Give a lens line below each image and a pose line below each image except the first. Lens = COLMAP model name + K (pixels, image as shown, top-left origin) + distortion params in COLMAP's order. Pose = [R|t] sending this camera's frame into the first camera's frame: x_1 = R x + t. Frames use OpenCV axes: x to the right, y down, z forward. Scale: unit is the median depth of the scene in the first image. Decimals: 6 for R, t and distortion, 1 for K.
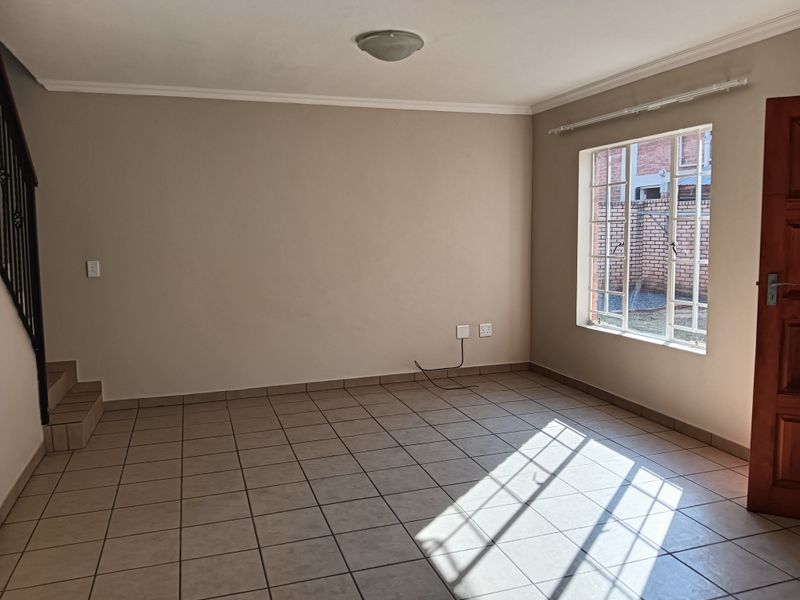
lens RADIAL K [[636.3, 0, 408.5], [0, 636.3, 301.4], [0, 0, 1]] dist [0.095251, -0.165904]
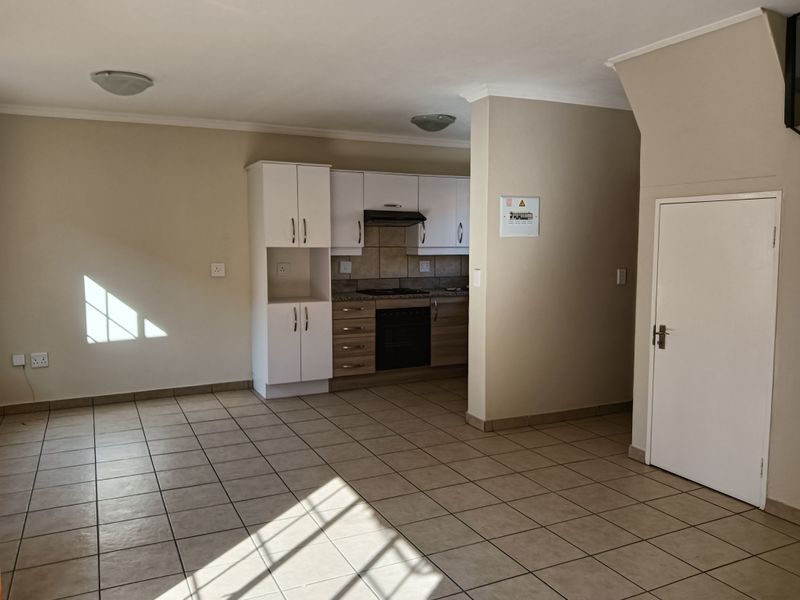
lens RADIAL K [[636.3, 0, 408.5], [0, 636.3, 301.4], [0, 0, 1]] dist [0.095251, -0.165904]
pose [[-0.991170, 0.021326, -0.130869, 0.179397], [-0.007652, 0.976136, 0.217023, -0.230479], [0.132374, 0.216108, -0.967354, 1.883957]]
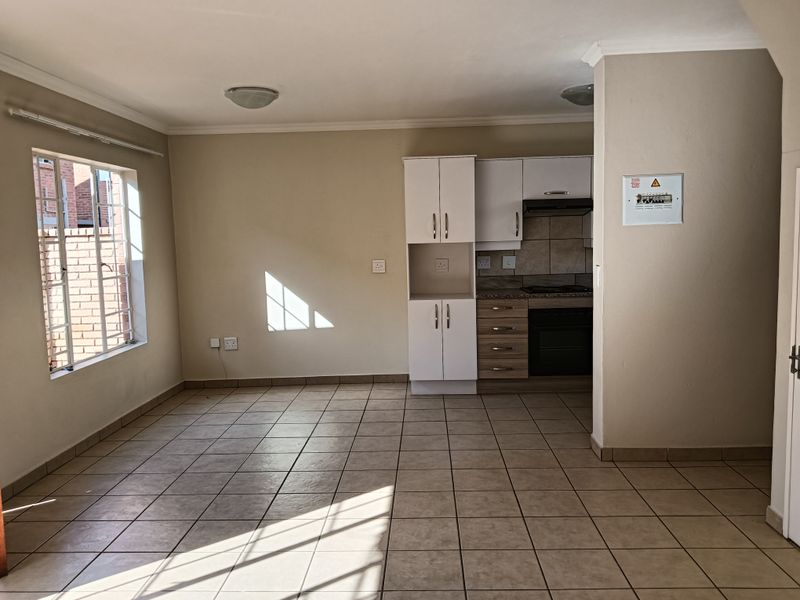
lens RADIAL K [[636.3, 0, 408.5], [0, 636.3, 301.4], [0, 0, 1]] dist [0.095251, -0.165904]
pose [[-0.934032, -0.002473, 0.357182, -0.336923], [0.078677, 0.973992, 0.212484, -0.205872], [-0.348418, 0.226568, -0.909545, 1.711331]]
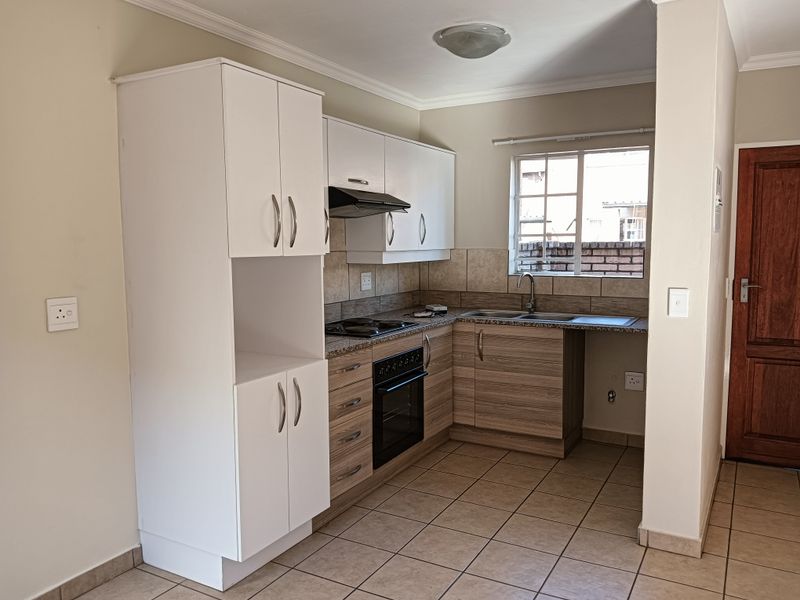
lens RADIAL K [[636.3, 0, 408.5], [0, 636.3, 301.4], [0, 0, 1]] dist [0.095251, -0.165904]
pose [[-0.743349, 0.078445, -0.664288, 0.743283], [-0.069063, 0.978791, 0.192867, -0.093538], [0.665329, 0.189245, -0.722166, 0.722986]]
